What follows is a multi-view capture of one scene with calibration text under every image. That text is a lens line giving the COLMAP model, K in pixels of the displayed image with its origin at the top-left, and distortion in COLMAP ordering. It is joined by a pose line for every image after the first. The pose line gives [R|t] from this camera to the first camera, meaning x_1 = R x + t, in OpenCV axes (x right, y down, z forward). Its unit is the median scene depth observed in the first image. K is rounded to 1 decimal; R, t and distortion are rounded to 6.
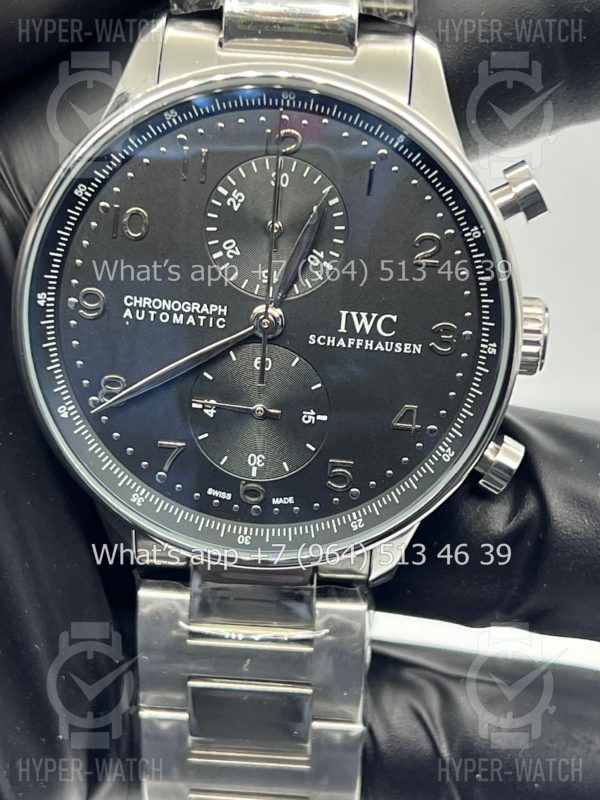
lens RADIAL K [[1823.8, 0, 292.1], [0, 1823.8, 383.7], [0, 0, 1]] dist [0.223551, 0.000000]
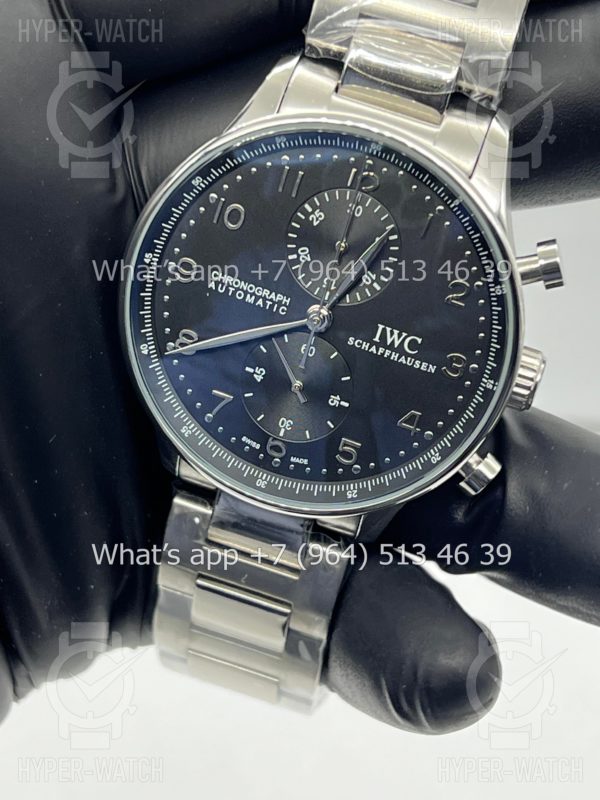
lens RADIAL K [[1823.8, 0, 295.7], [0, 1823.8, 401.1], [0, 0, 1]] dist [0.223551, 0.000000]
pose [[0.967642, 0.242087, -0.071154, 0.072492], [-0.236752, 0.968606, 0.075833, -0.069708], [0.087278, -0.056533, 0.994579, -0.233823]]
